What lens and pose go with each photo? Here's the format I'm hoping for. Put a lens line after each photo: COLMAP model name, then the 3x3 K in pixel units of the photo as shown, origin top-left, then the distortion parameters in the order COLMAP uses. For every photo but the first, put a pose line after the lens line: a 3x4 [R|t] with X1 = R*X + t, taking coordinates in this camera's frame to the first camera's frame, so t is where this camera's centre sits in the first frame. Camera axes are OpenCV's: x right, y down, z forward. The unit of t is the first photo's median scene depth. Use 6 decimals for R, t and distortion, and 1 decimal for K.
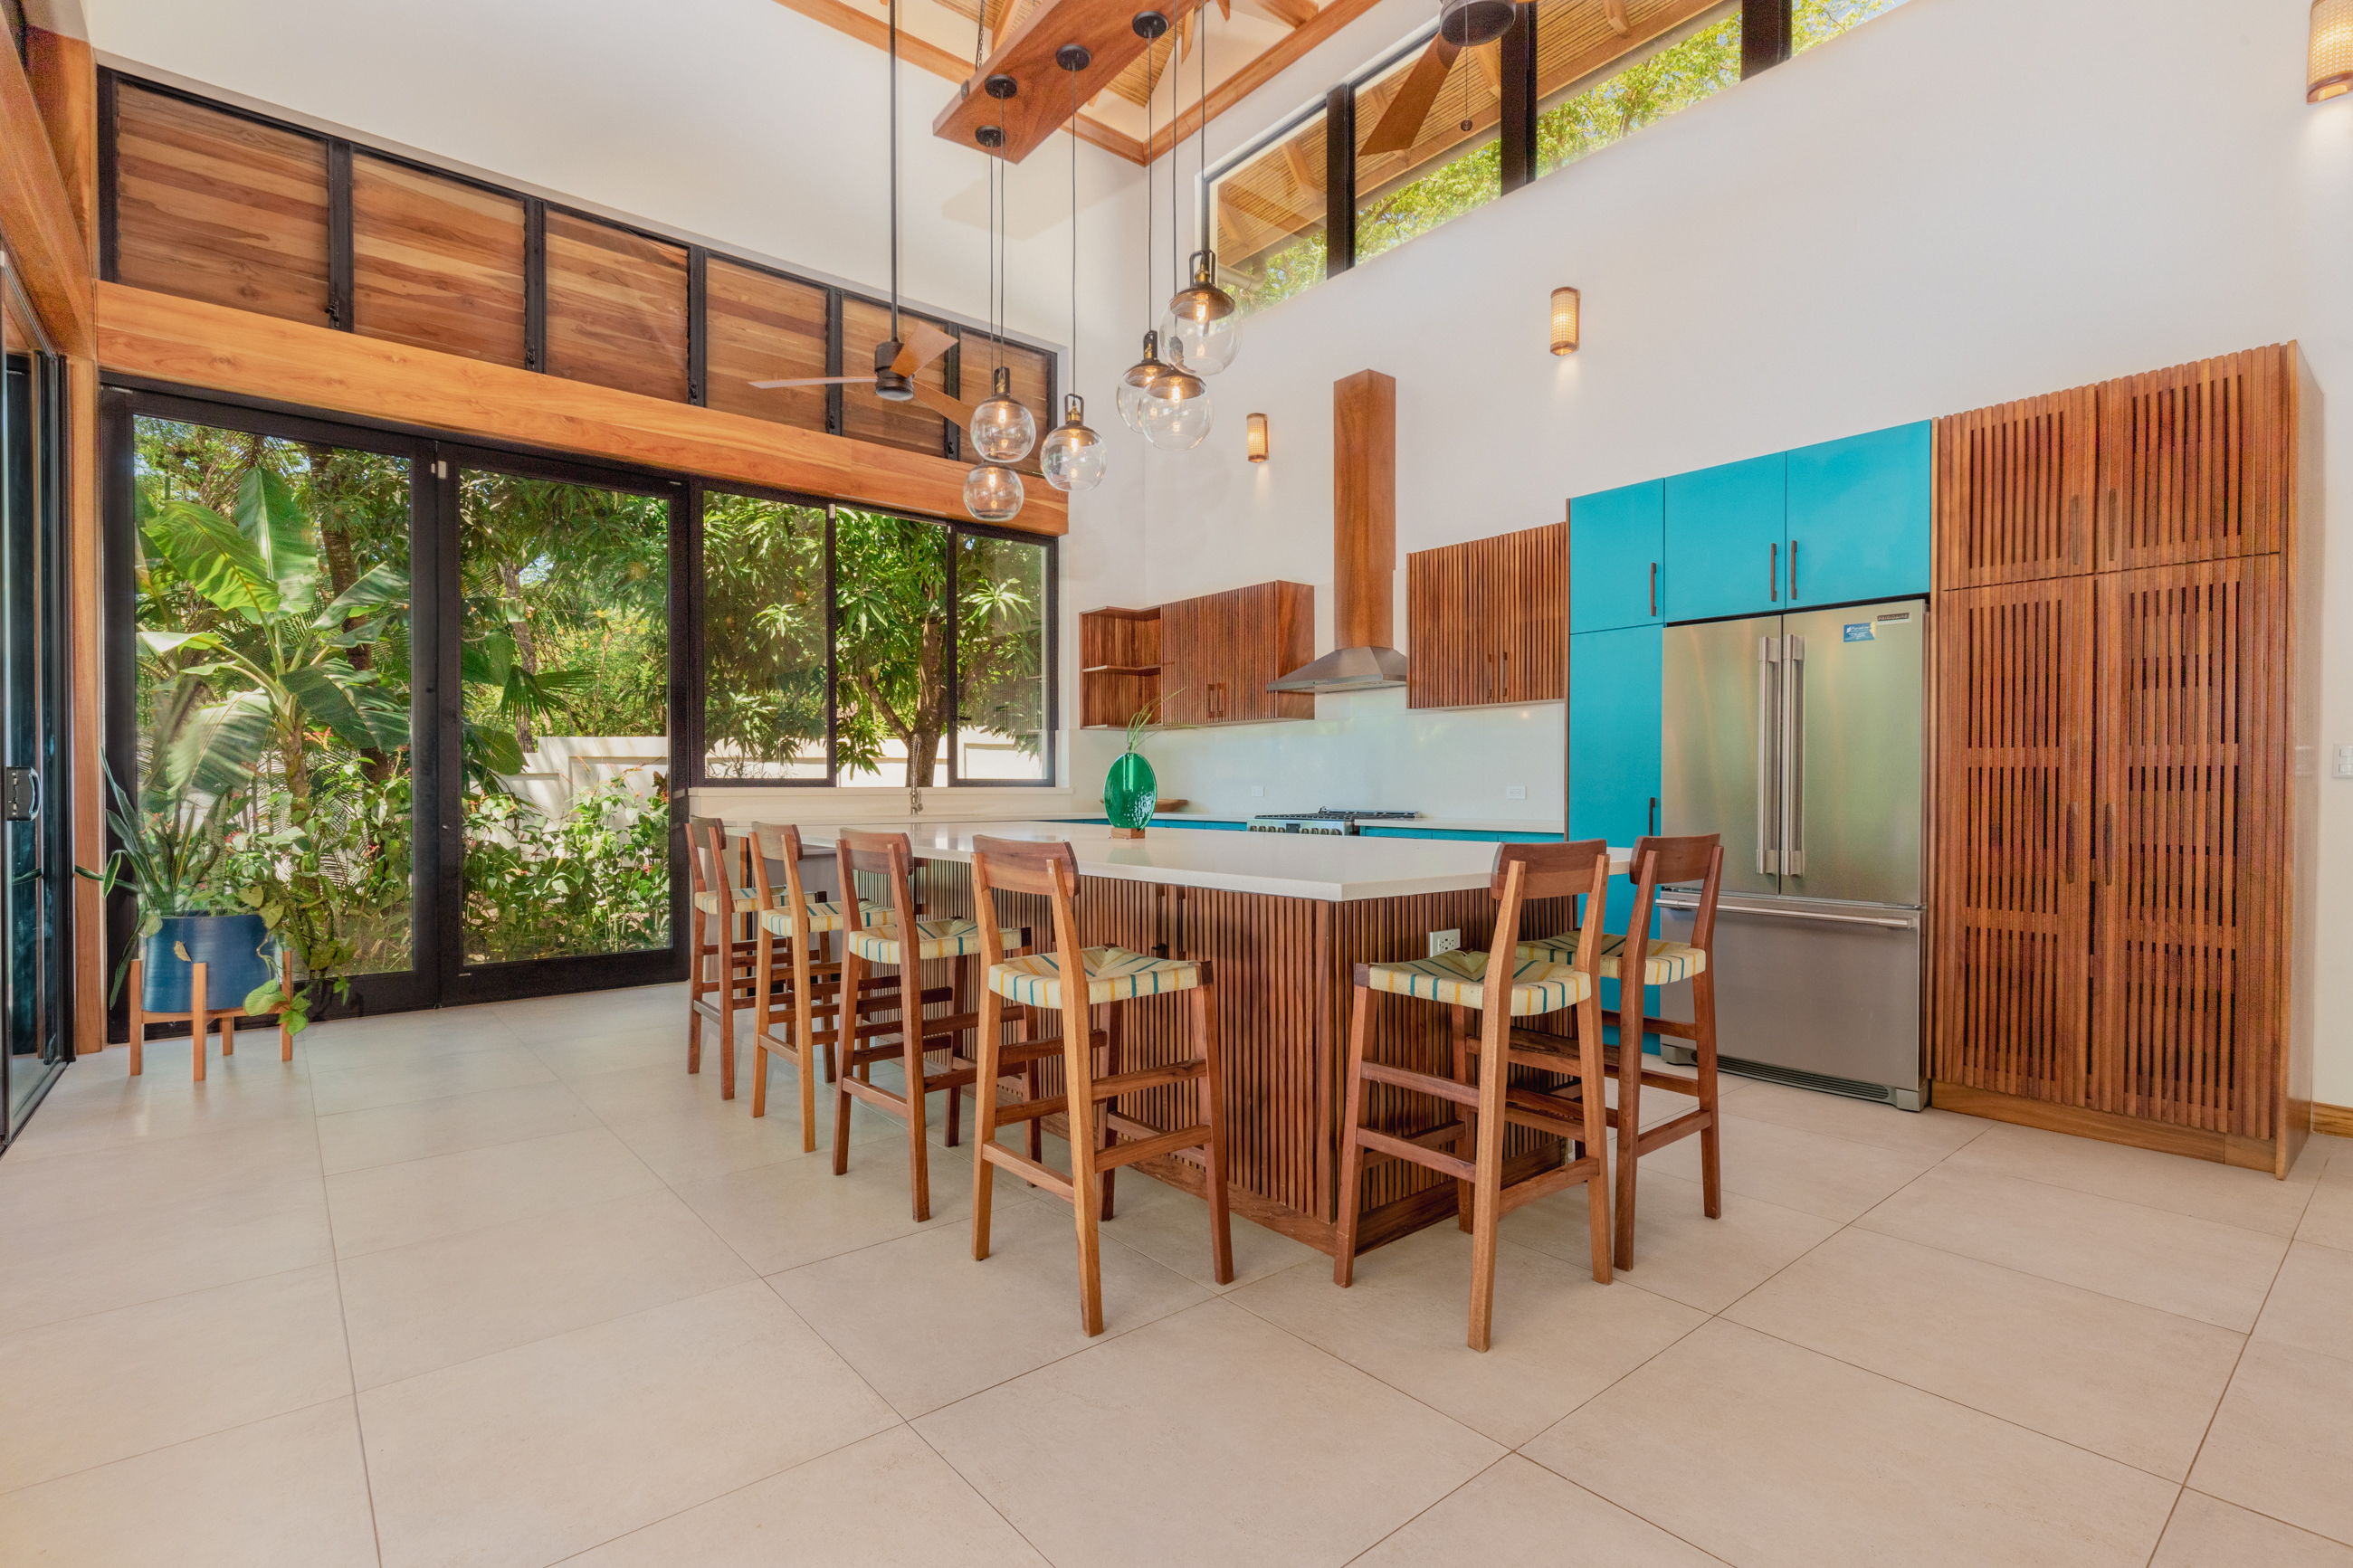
lens RADIAL K [[1100.5, 0, 1178.6], [0, 1100.5, 793.4], [0, 0, 1]] dist [-0.001018, -0.000116]
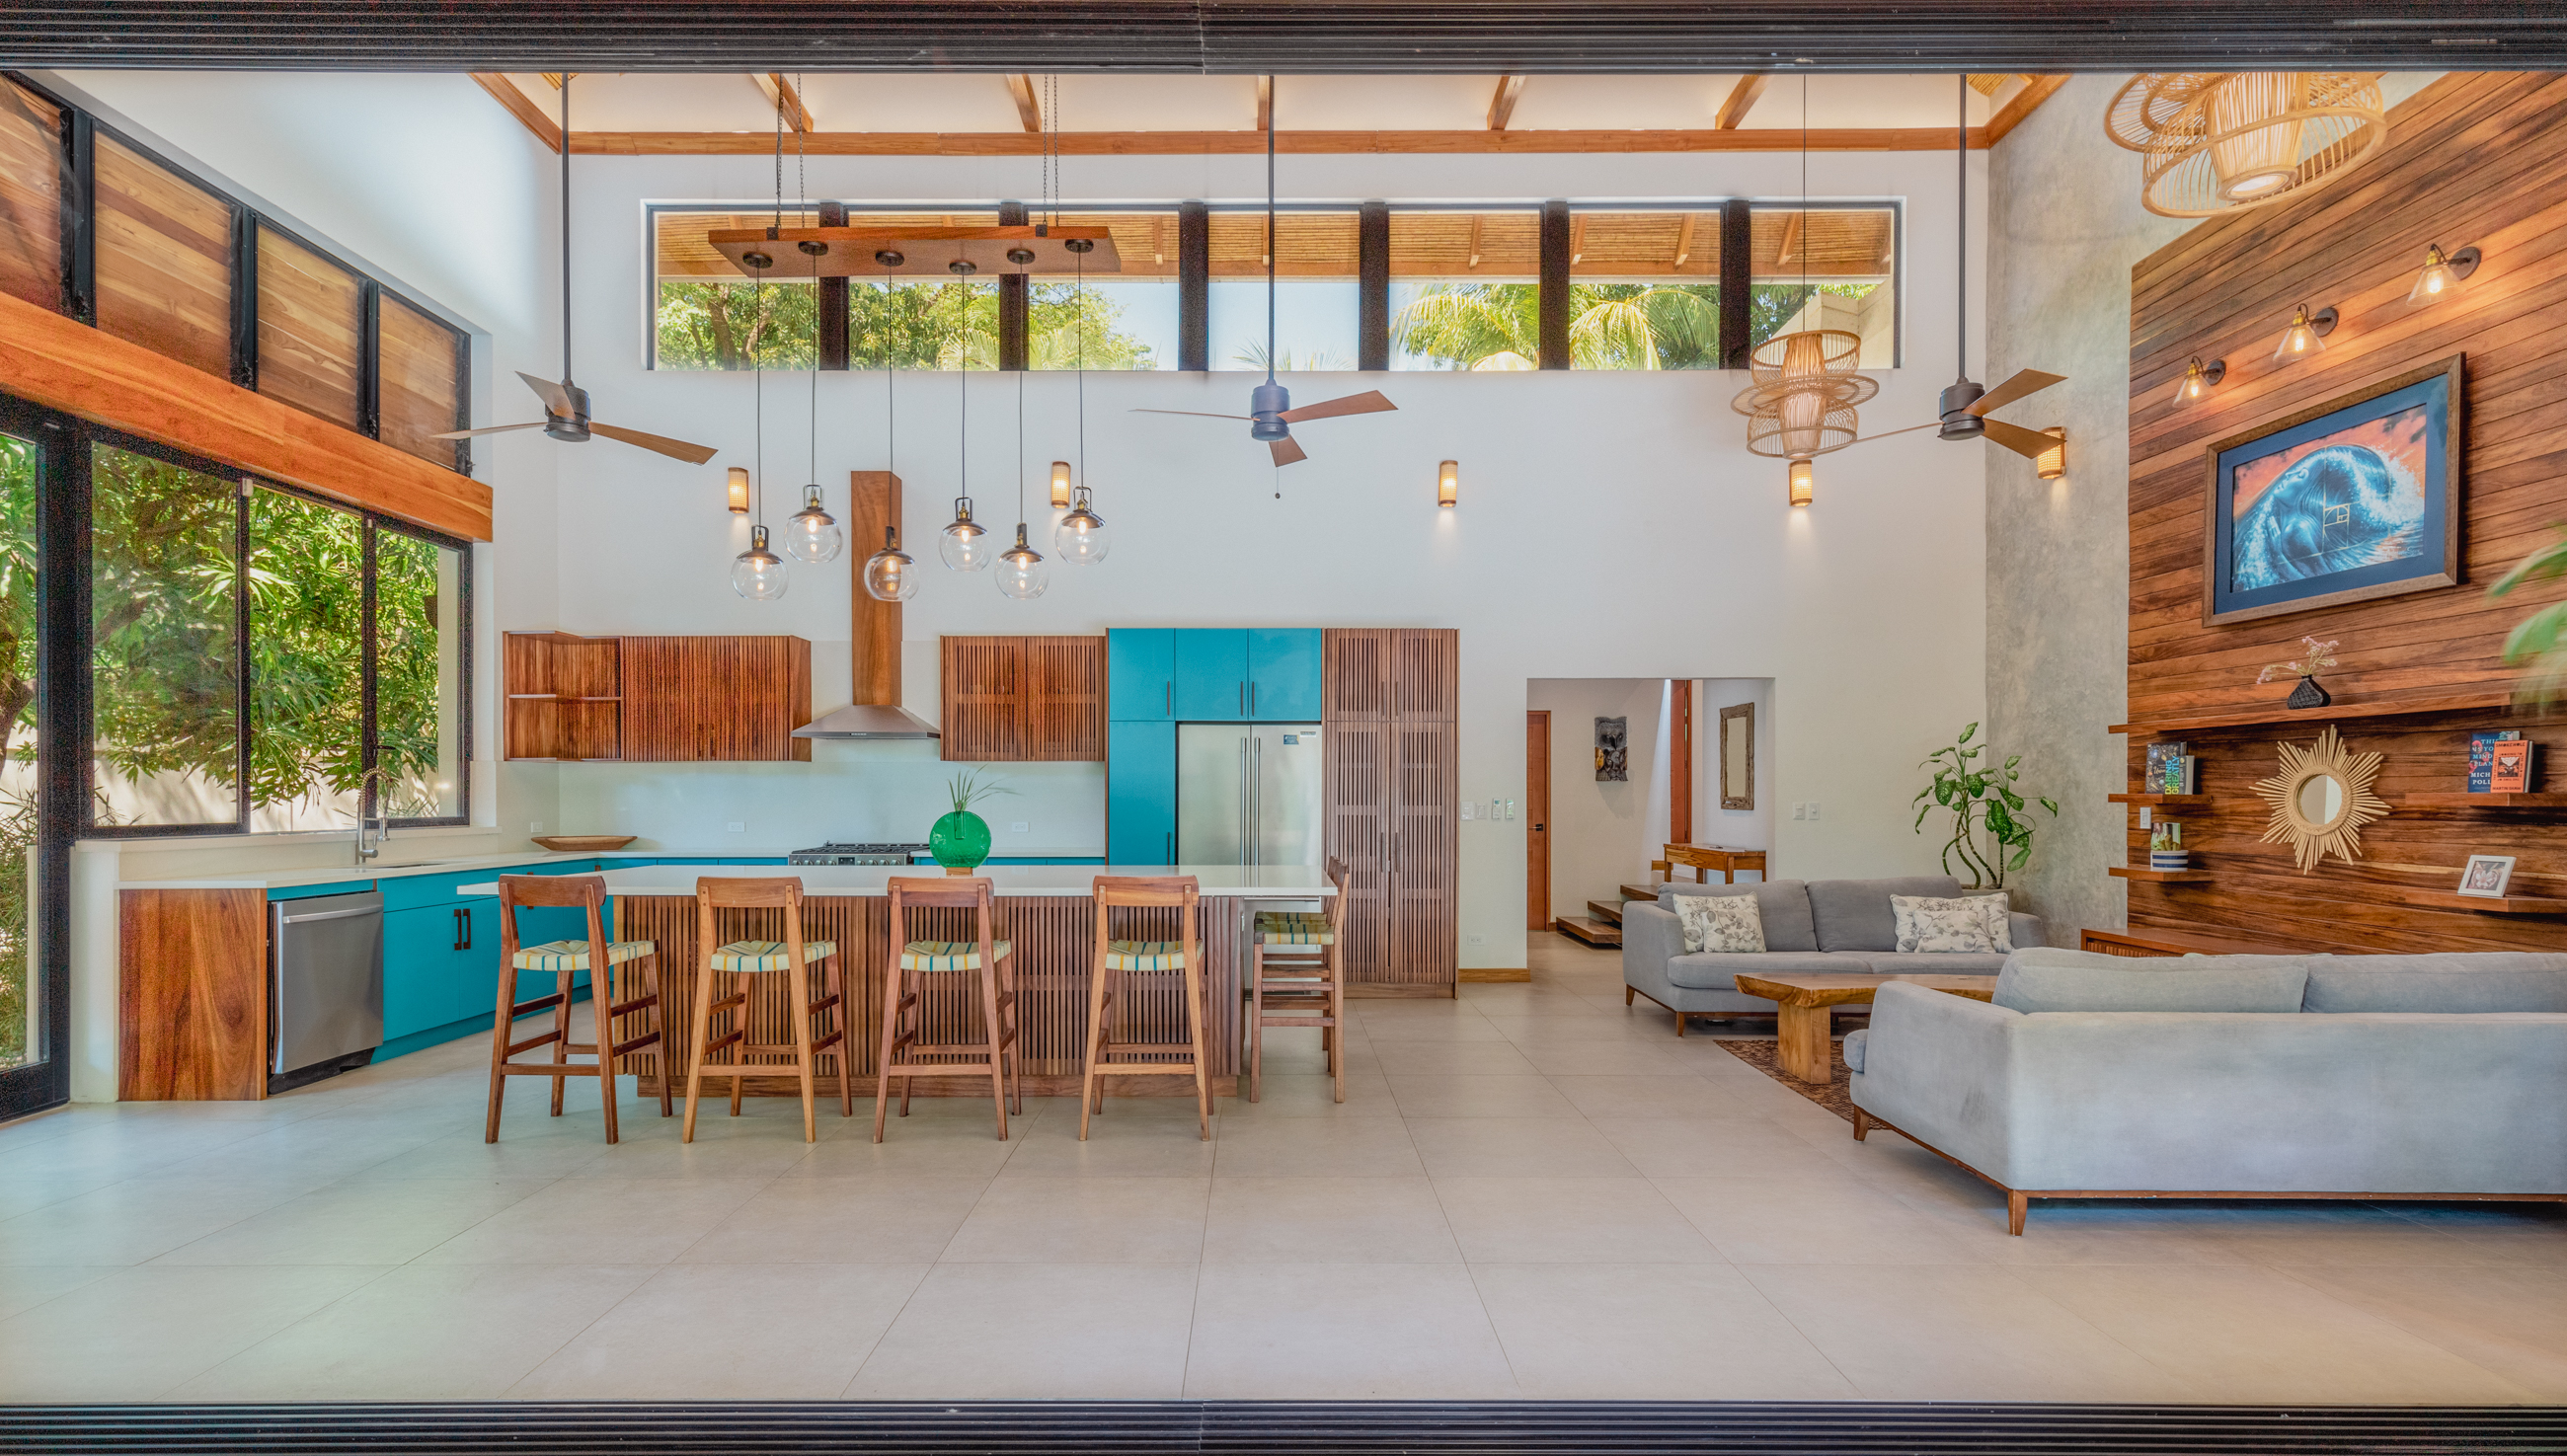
lens RADIAL K [[1177.0, 0, 1251.6], [0, 1177.0, 795.3], [0, 0, 1]] dist [0.010502, 0.000742]
pose [[0.647108, 0.000231, 0.762398, -0.539900], [0.003691, 0.999987, -0.003436, -0.030076], [-0.762390, 0.005037, 0.647099, -0.118237]]
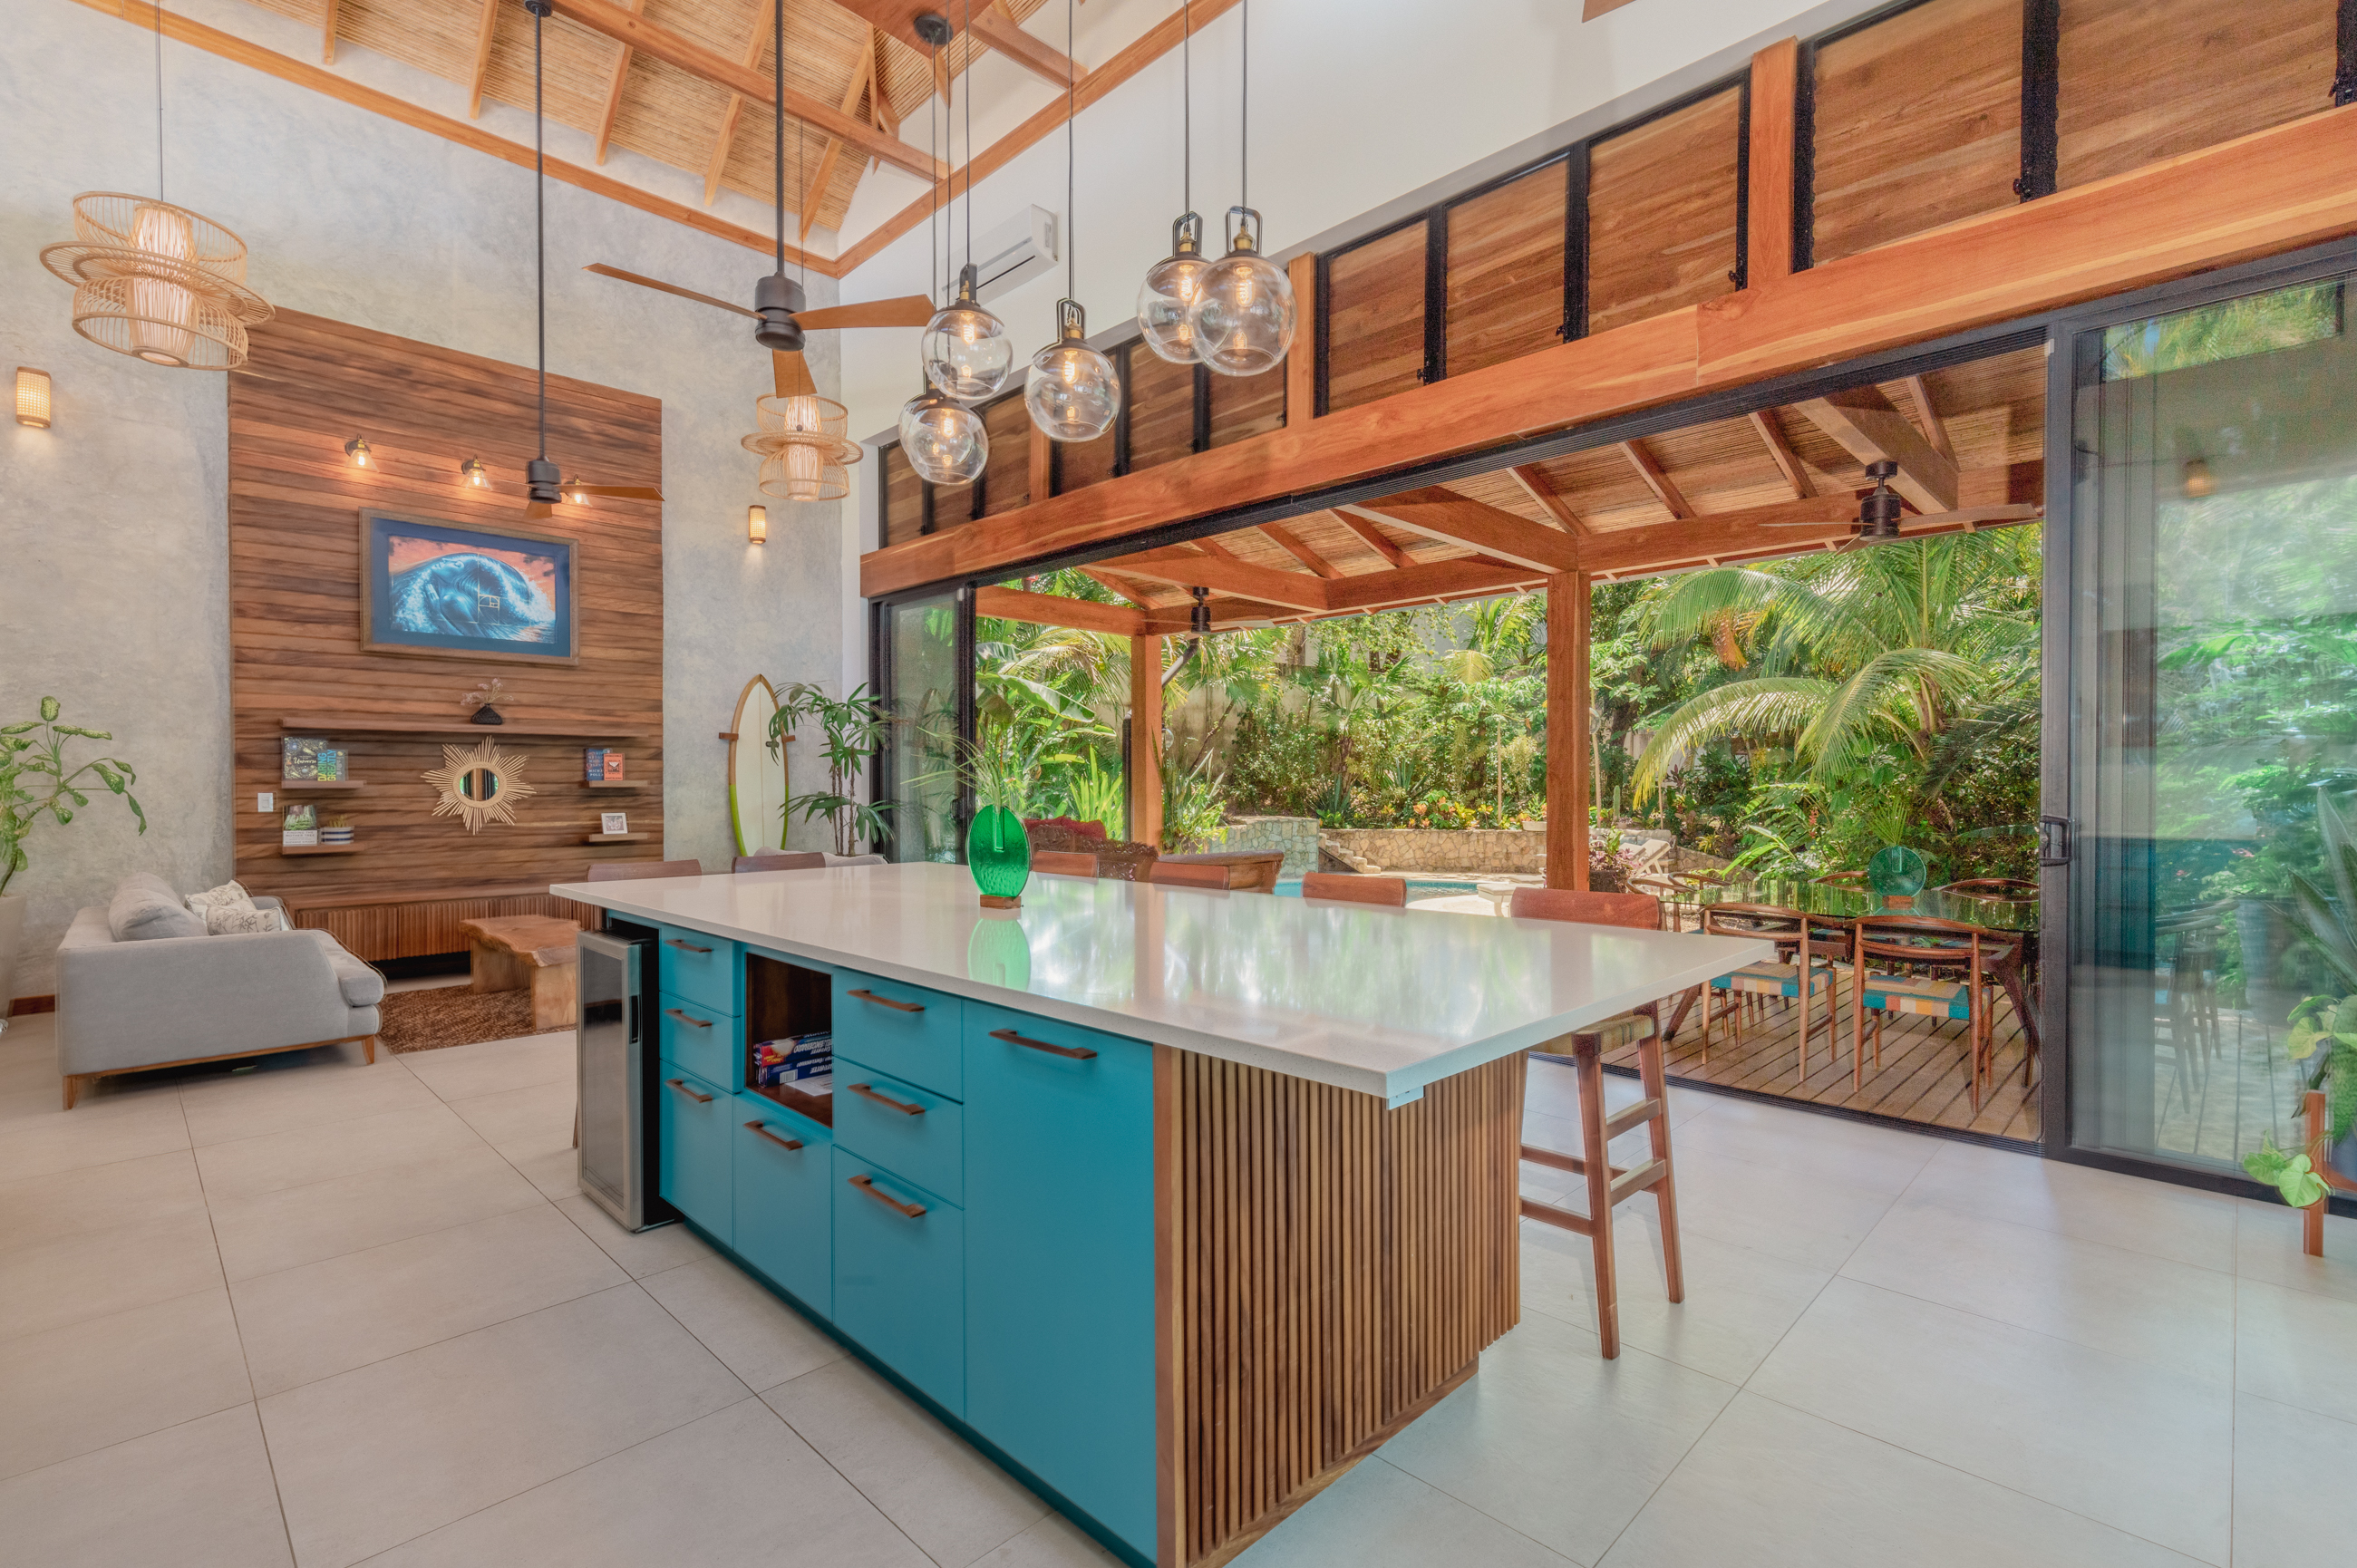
lens RADIAL K [[1072.3, 0, 1187.0], [0, 1072.3, 785.6], [0, 0, 1]] dist [0.011897, -0.001171]
pose [[-0.995546, 0.002649, -0.094242, -0.058595], [0.001871, 0.999963, 0.008342, -0.034448], [0.094260, 0.008129, -0.995514, 1.075435]]
